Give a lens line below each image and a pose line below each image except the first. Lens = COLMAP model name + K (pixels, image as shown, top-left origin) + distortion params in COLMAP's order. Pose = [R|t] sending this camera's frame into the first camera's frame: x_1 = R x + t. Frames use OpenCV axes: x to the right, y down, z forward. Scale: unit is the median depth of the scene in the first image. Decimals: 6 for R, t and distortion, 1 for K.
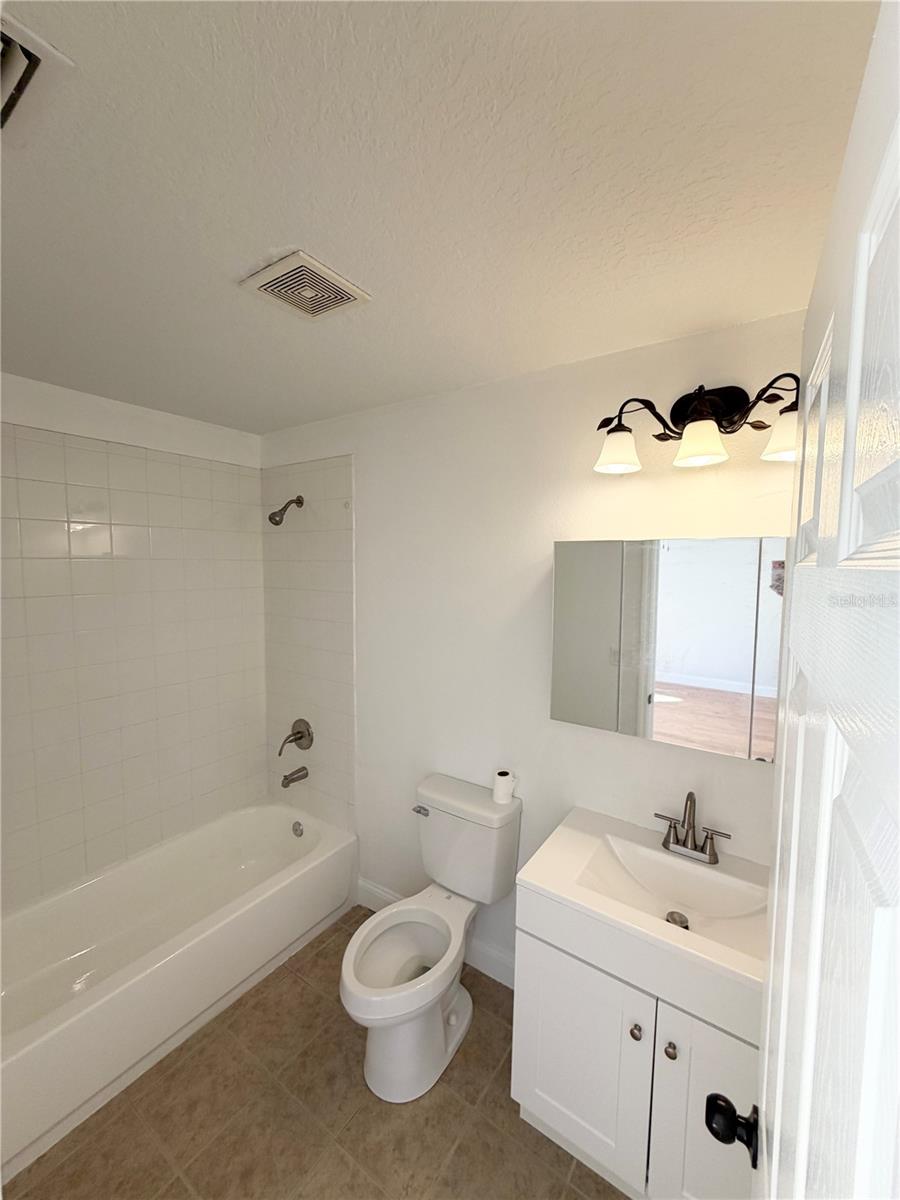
lens RADIAL K [[479.1, 0, 450.4], [0, 479.1, 600.7], [0, 0, 1]] dist [-0.002892, 0.001310]
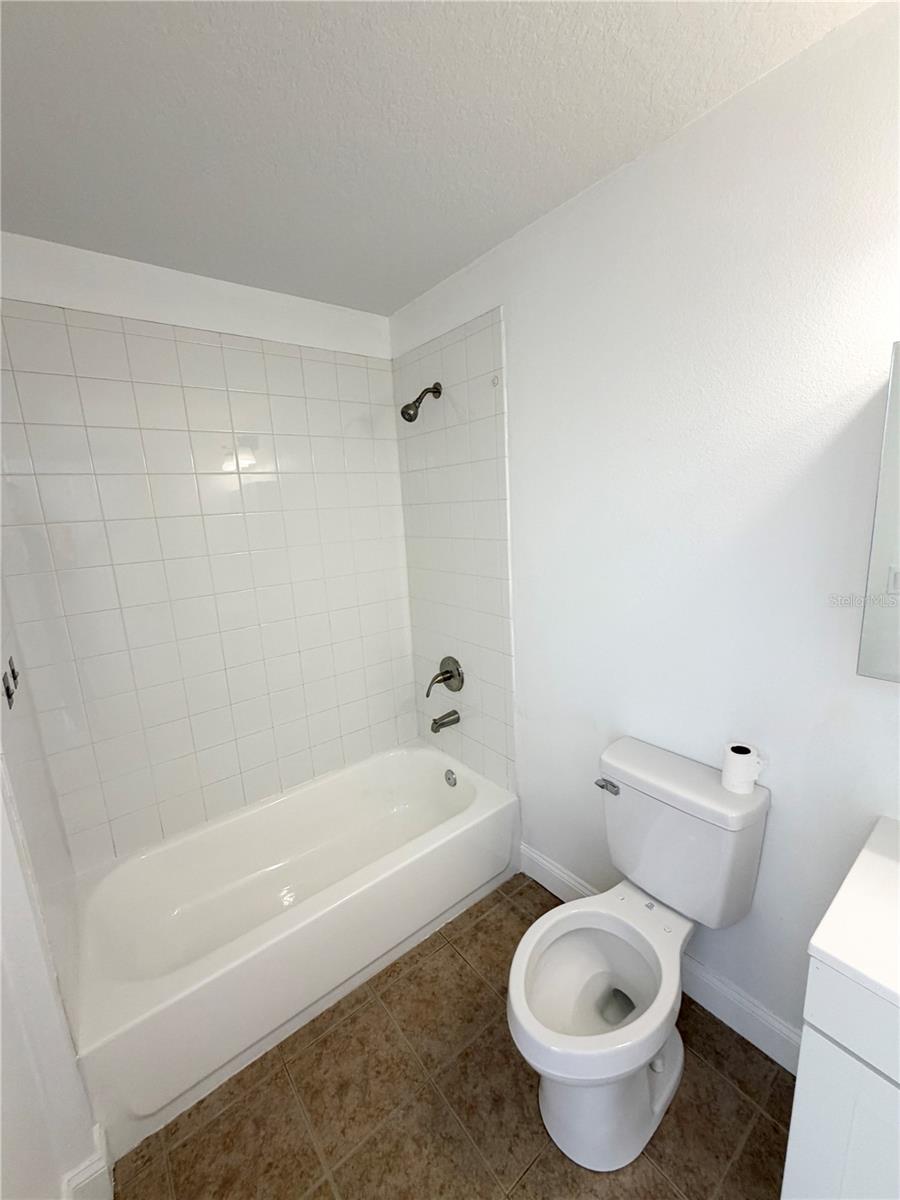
lens RADIAL K [[479.1, 0, 450.4], [0, 479.1, 601.3], [0, 0, 1]] dist [-0.002892, 0.001310]
pose [[0.953930, -0.000207, -0.300029, -0.072147], [0.038723, 0.991721, 0.122433, 0.060089], [0.297520, -0.128411, 0.946040, 0.276244]]
